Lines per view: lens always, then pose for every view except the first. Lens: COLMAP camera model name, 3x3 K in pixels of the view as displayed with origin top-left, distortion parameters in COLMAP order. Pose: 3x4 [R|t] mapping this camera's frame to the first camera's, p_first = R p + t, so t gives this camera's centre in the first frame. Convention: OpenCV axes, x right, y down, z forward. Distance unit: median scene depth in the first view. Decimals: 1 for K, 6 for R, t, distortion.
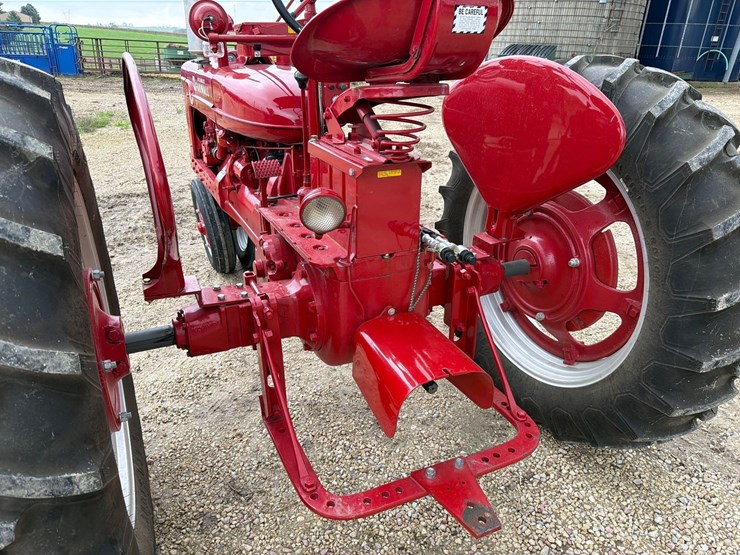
lens RADIAL K [[528.9, 0, 367.3], [0, 528.9, 277.8], [0, 0, 1]] dist [0.088023, -0.109333]
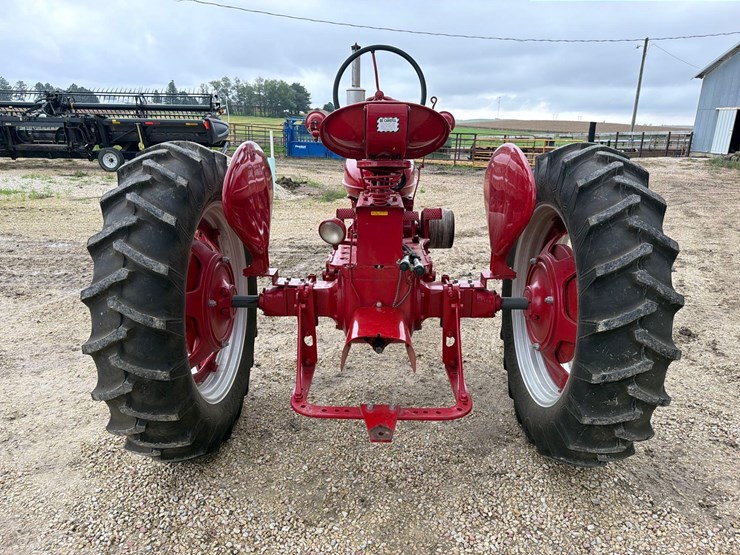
lens RADIAL K [[537.9, 0, 371.5], [0, 537.9, 274.5], [0, 0, 1]] dist [0.081596, -0.106464]
pose [[0.900493, 0.104071, -0.422235, 0.532912], [-0.168183, 0.978734, -0.117446, 0.130971], [0.401033, 0.176772, 0.898846, -0.315699]]
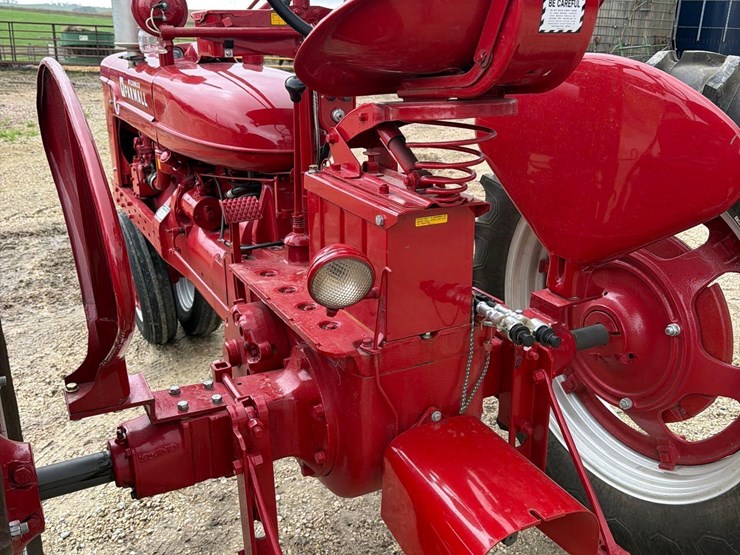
lens RADIAL K [[701.1, 0, 385.6], [0, 701.1, 270.3], [0, 0, 1]] dist [0.128778, -0.223853]
pose [[0.997246, -0.027043, 0.069059, -0.062724], [0.032427, 0.996421, -0.078066, -0.044820], [-0.066701, 0.080090, 0.994553, 0.063712]]
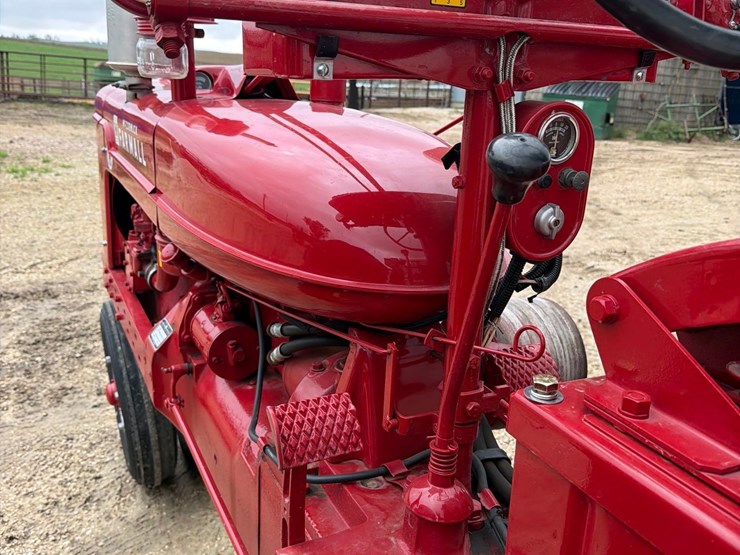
lens RADIAL K [[697.3, 0, 366.9], [0, 697.3, 277.4], [0, 0, 1]] dist [0.167229, -0.319993]
pose [[0.999264, 0.029827, 0.024106, -0.167481], [-0.026443, 0.991134, -0.130204, -0.233976], [-0.027776, 0.129471, 0.991194, 0.577250]]
